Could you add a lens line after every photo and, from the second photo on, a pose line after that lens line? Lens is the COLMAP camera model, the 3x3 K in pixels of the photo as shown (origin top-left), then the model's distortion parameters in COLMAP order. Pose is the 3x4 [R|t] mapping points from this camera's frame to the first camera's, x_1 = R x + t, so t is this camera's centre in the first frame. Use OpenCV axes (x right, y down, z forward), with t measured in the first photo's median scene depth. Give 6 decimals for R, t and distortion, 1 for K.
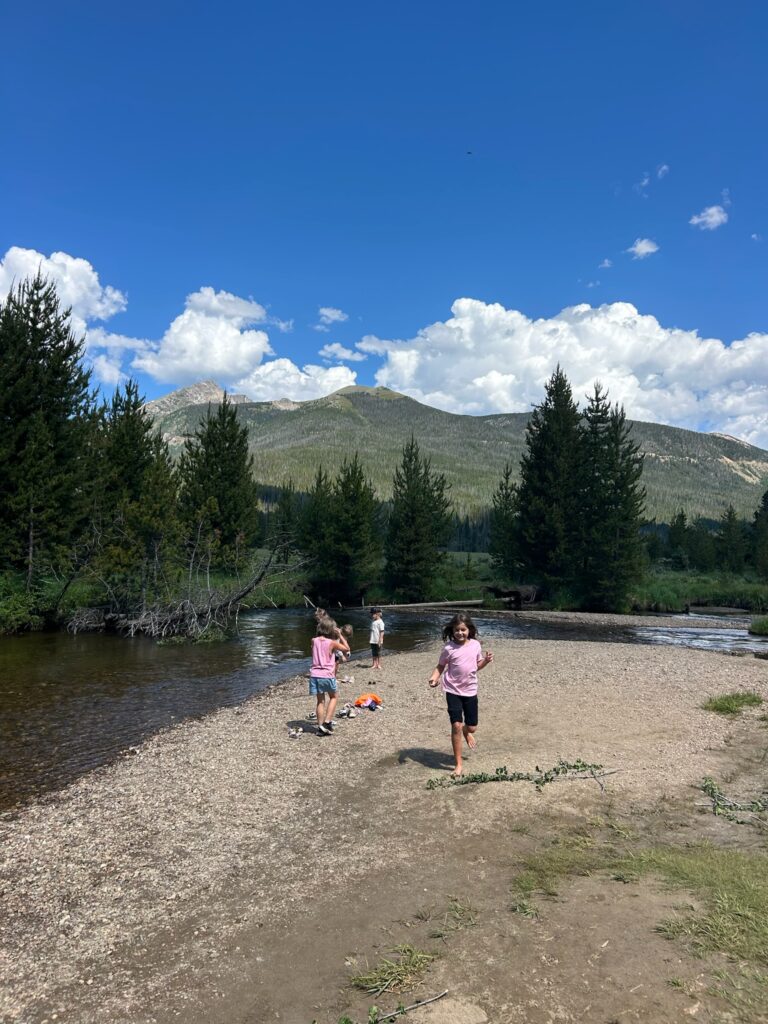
lens RADIAL K [[764.9, 0, 381.7], [0, 764.9, 513.7], [0, 0, 1]] dist [0.044676, -0.019932]
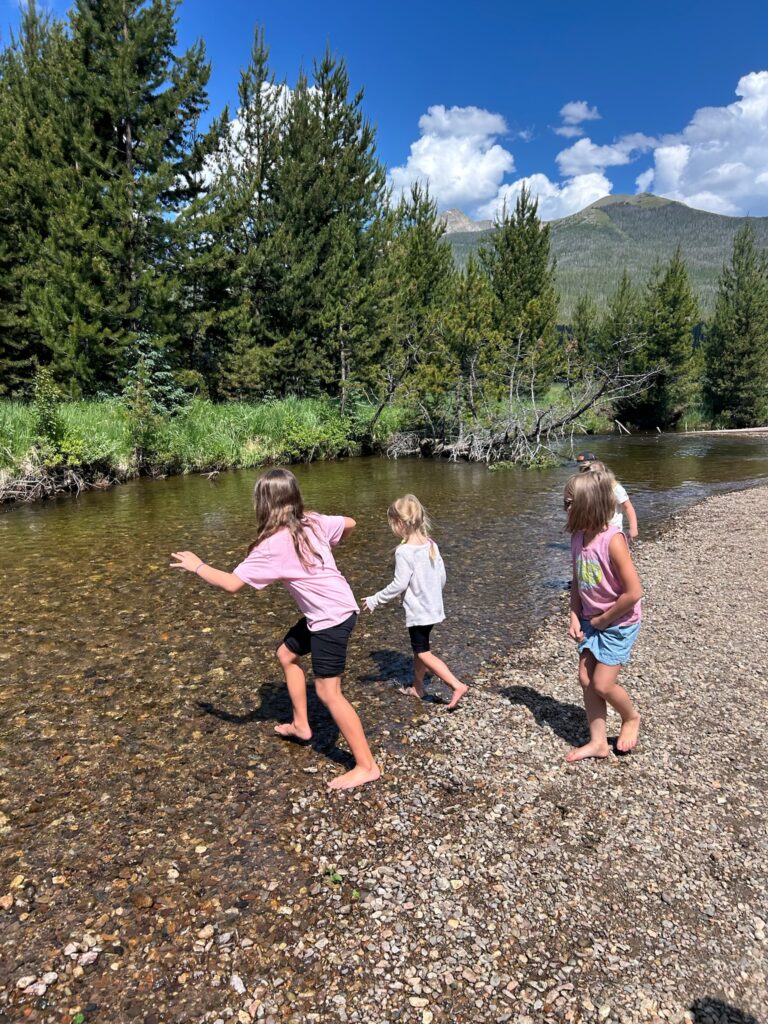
lens RADIAL K [[764.9, 0, 380.0], [0, 764.9, 504.7], [0, 0, 1]] dist [0.044676, -0.019932]
pose [[0.953168, 0.010004, -0.302276, -0.094088], [0.048715, 0.981325, 0.186088, 0.025531], [0.298493, -0.192099, 0.934880, 0.082197]]
